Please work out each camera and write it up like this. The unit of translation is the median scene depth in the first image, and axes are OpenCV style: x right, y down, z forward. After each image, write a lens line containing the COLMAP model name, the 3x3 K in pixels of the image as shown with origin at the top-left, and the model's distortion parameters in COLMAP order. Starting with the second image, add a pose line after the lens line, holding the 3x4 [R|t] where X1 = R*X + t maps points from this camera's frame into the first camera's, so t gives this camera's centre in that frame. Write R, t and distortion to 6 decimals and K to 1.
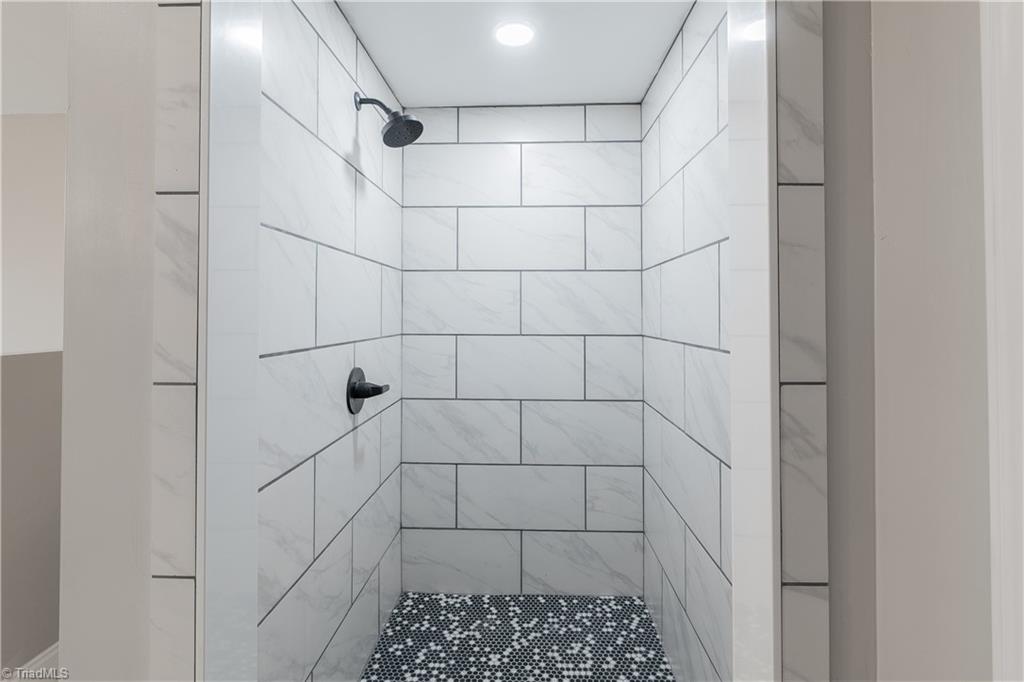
lens RADIAL K [[482.9, 0, 513.0], [0, 482.9, 303.2], [0, 0, 1]] dist [-0.002856, -0.000230]
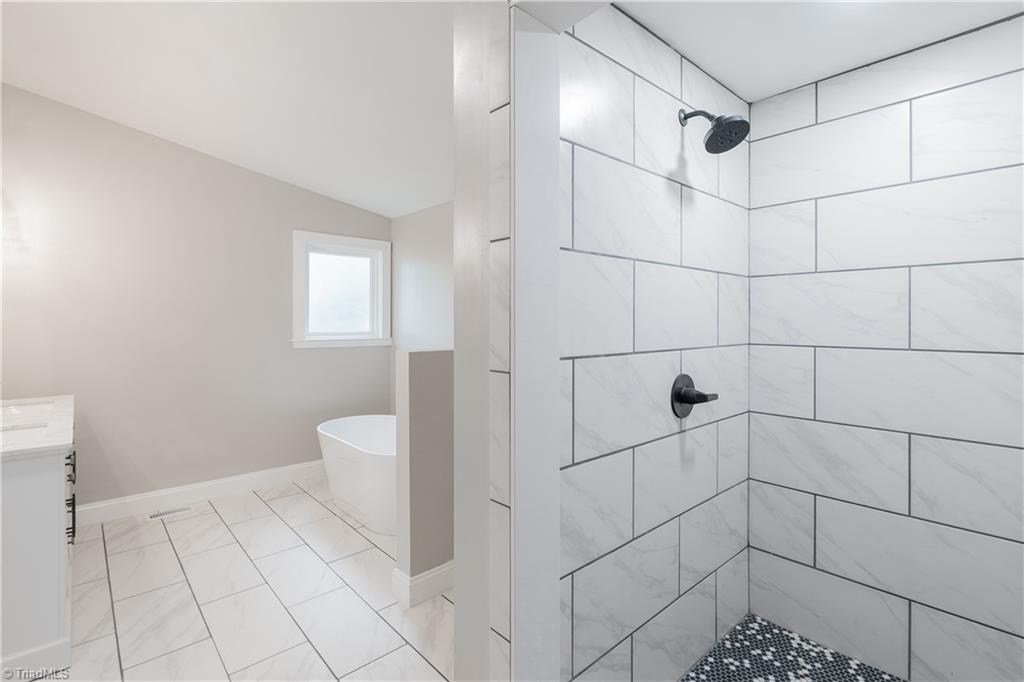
lens RADIAL K [[481.6, 0, 510.9], [0, 481.6, 318.6], [0, 0, 1]] dist [-0.003425, -0.000338]
pose [[0.691469, -0.006474, -0.722377, 0.149313], [0.017774, 0.999810, 0.008052, -0.001563], [0.722187, -0.018407, 0.691453, 0.009124]]
